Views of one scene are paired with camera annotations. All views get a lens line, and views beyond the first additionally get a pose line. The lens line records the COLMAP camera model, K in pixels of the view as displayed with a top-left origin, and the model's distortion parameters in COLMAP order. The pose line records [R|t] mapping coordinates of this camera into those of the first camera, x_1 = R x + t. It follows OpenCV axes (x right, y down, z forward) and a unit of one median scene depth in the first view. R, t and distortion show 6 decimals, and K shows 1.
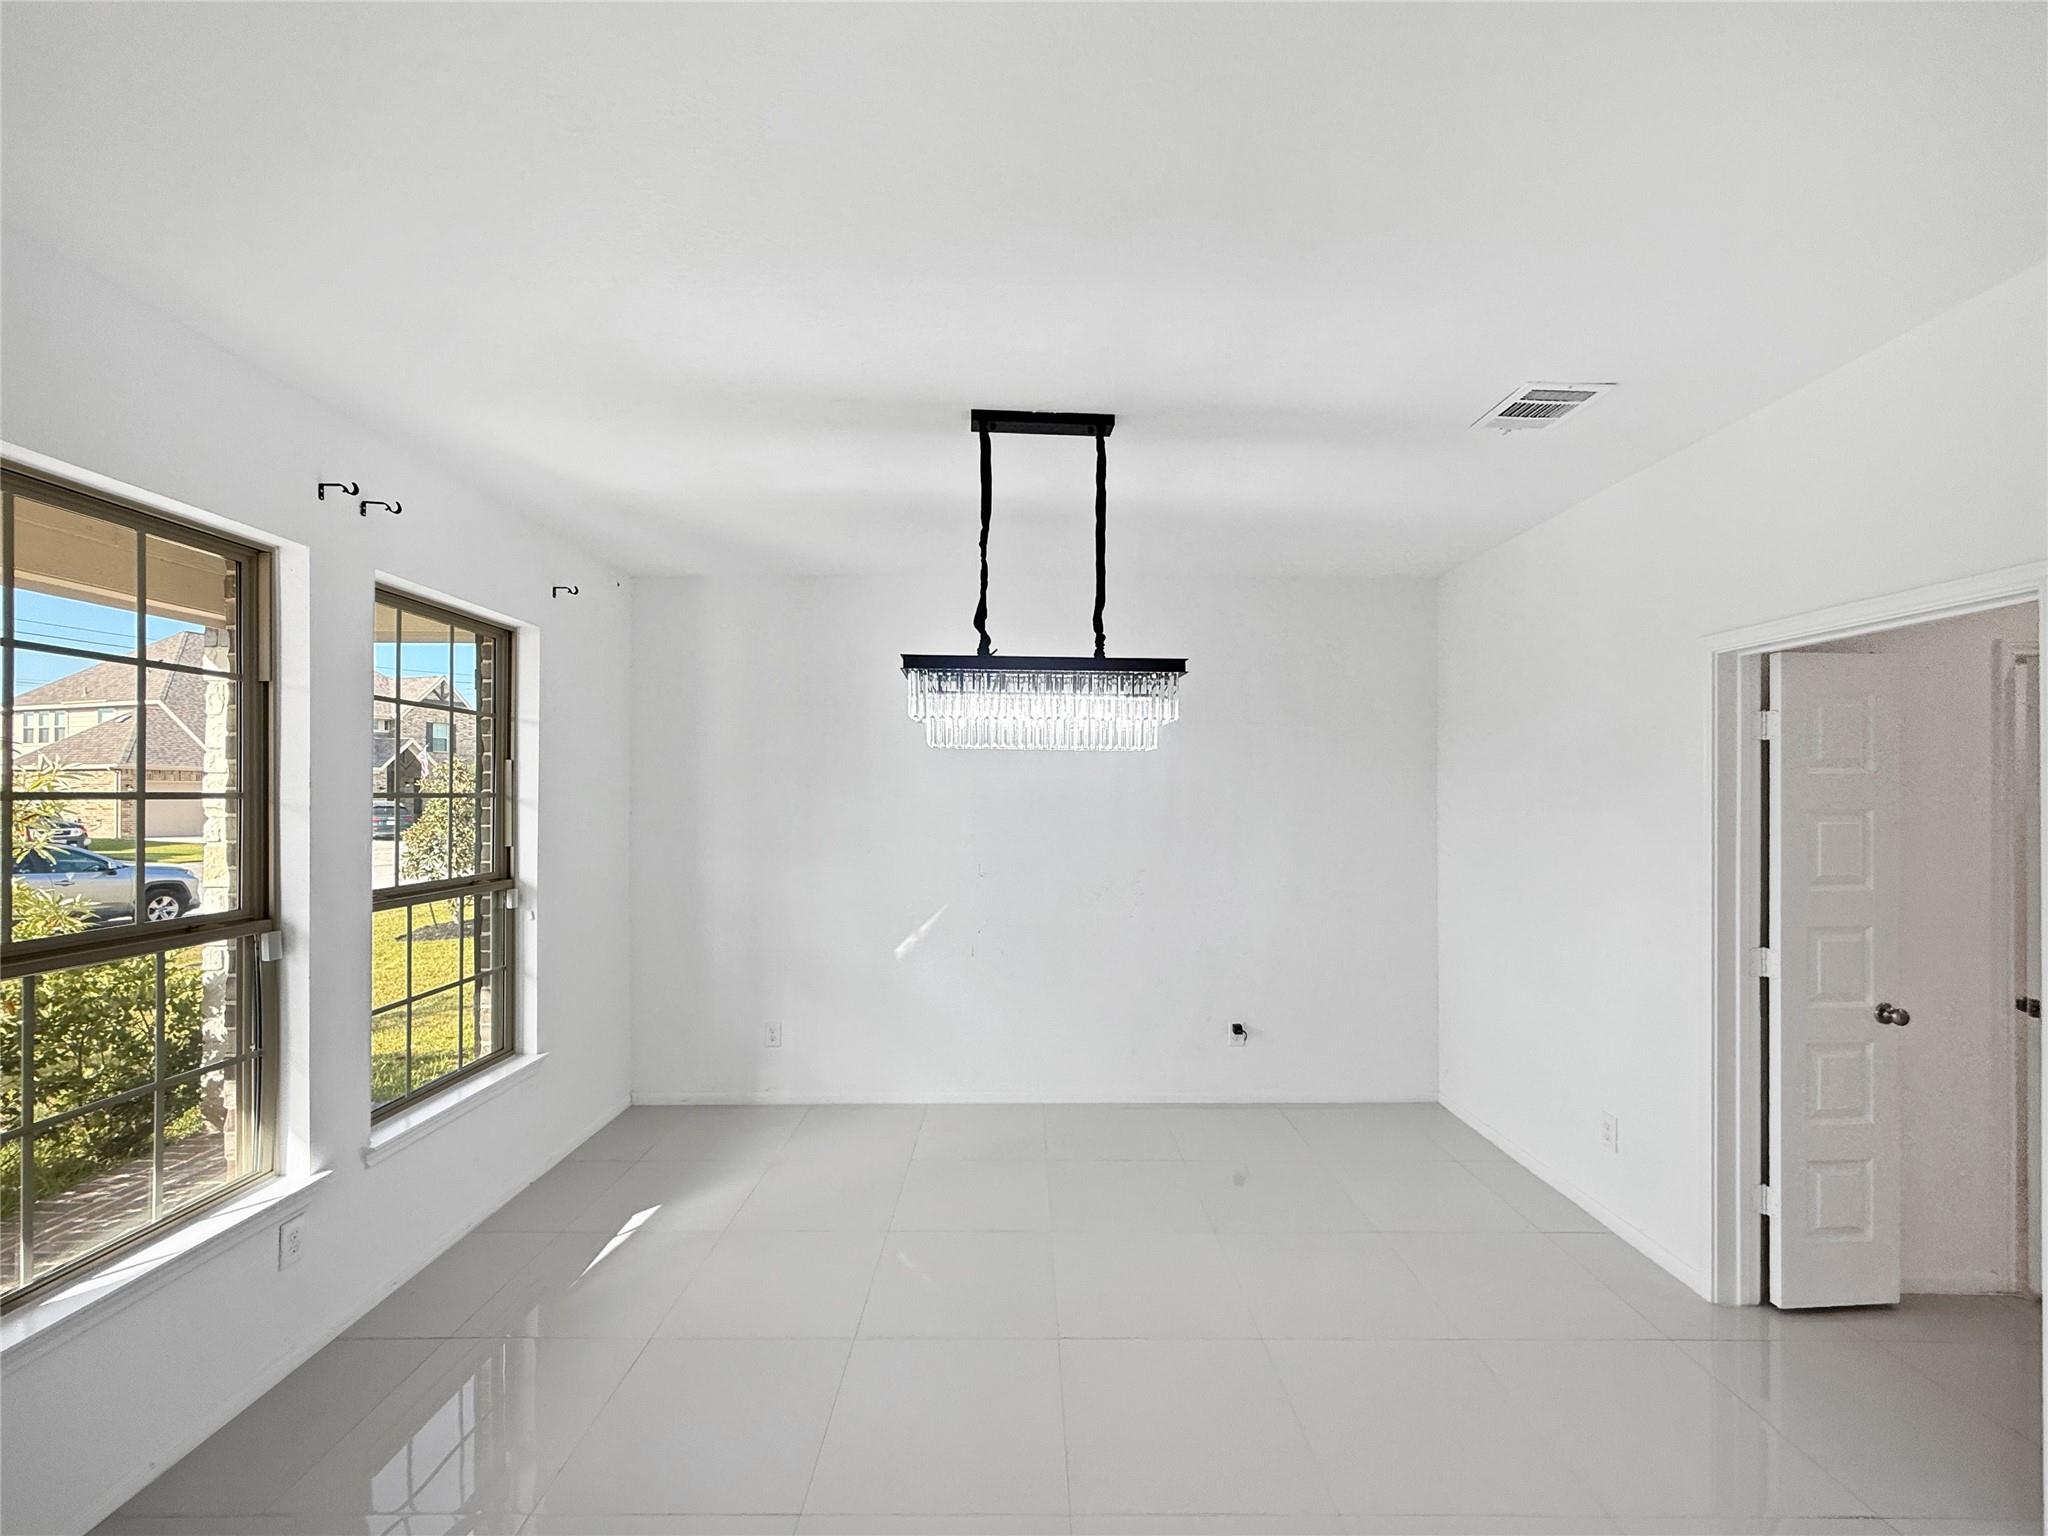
lens RADIAL K [[829.8, 0, 1021.8], [0, 829.8, 789.1], [0, 0, 1]] dist [0.002891, -0.001227]
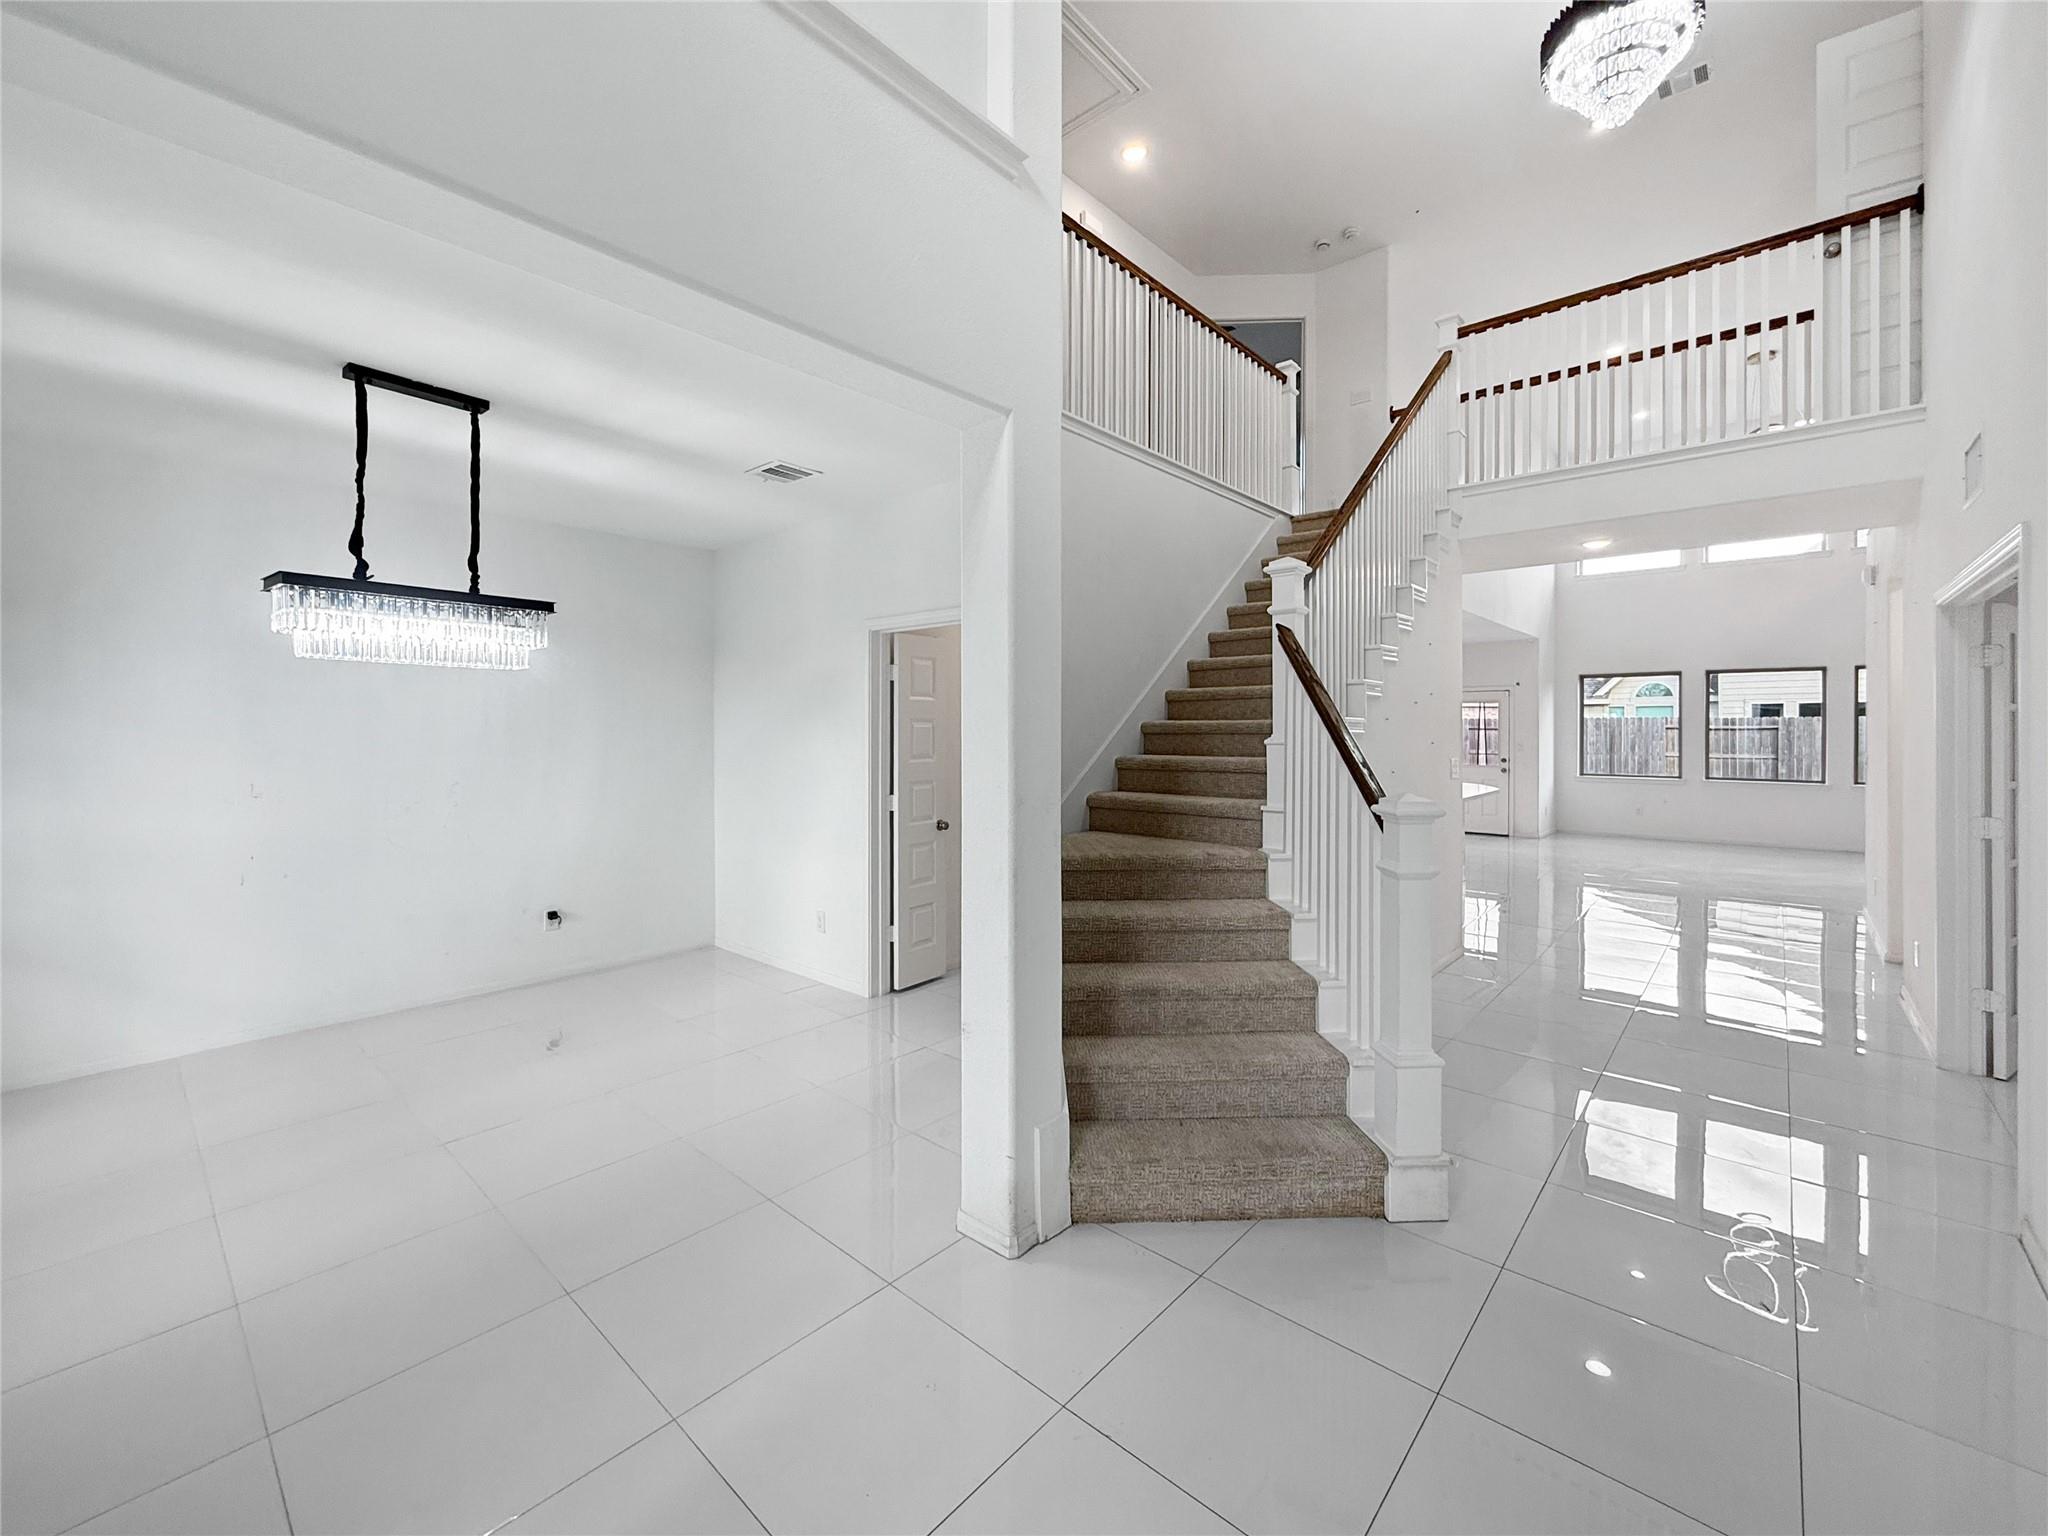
lens RADIAL K [[829.8, 0, 1006.3], [0, 829.8, 733.4], [0, 0, 1]] dist [0.002891, -0.001227]
pose [[0.673128, -0.007207, 0.739491, -0.283142], [-0.001543, 0.999937, 0.011150, 0.035871], [-0.739525, -0.008647, 0.673074, -0.412737]]
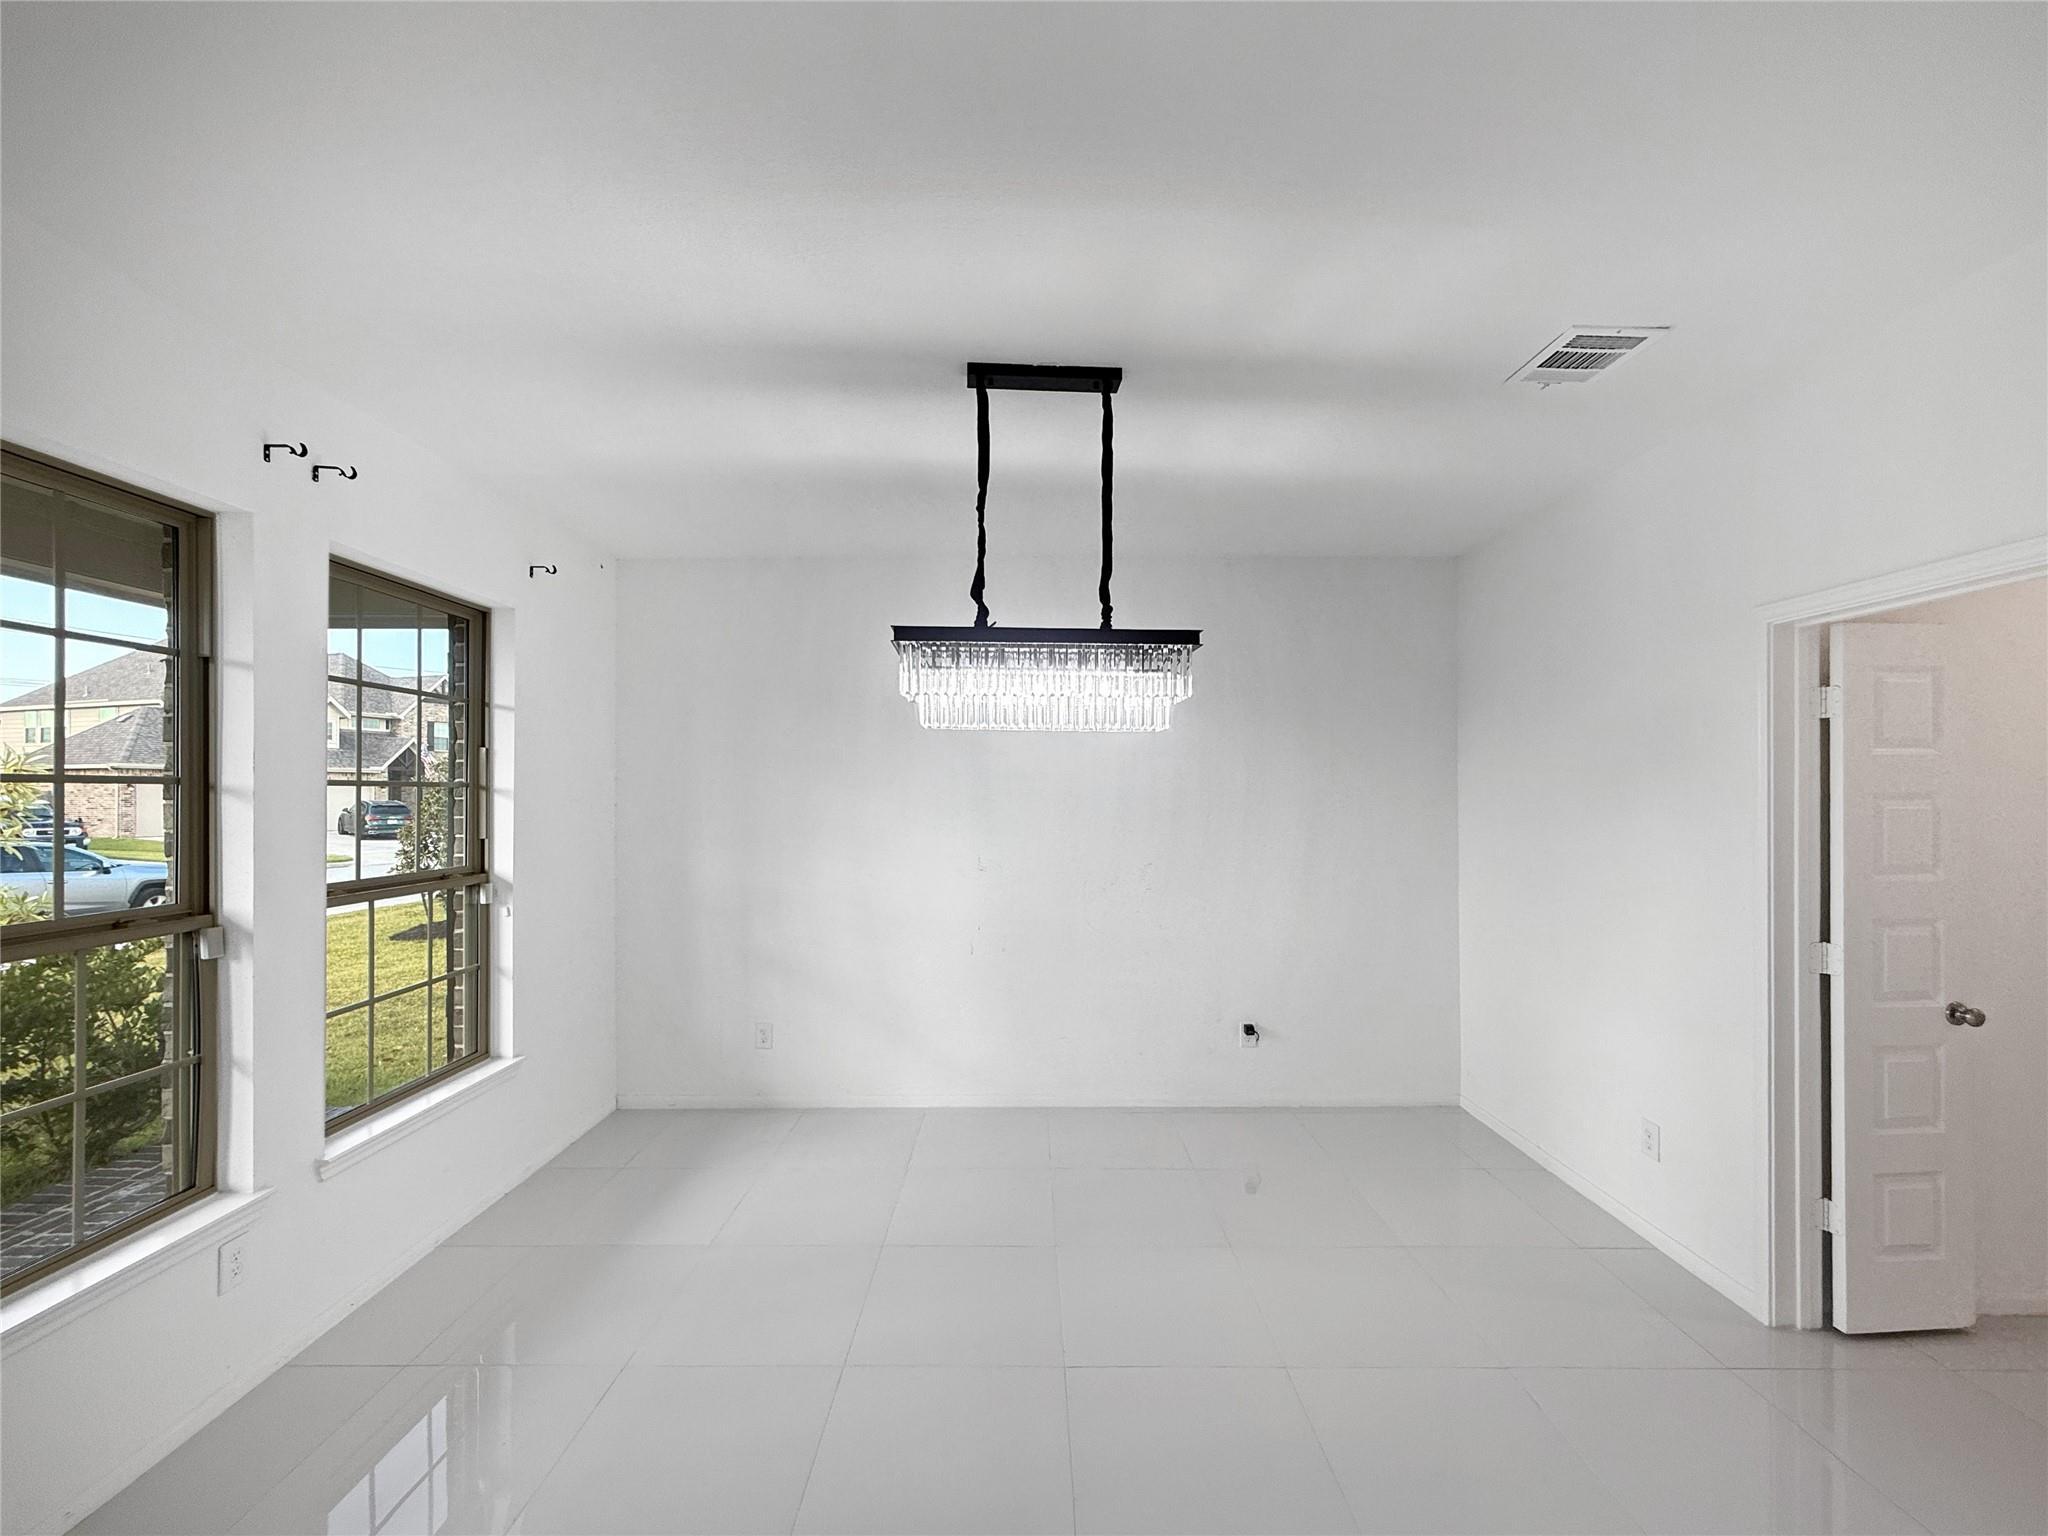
lens RADIAL K [[829.8, 0, 1018.5], [0, 829.8, 784.3], [0, 0, 1]] dist [0.002891, -0.001227]
pose [[0.999986, -0.002726, -0.004504, -0.000660], [0.002712, 0.999991, -0.003115, 0.015297], [0.004513, 0.003103, 0.999985, 0.070799]]
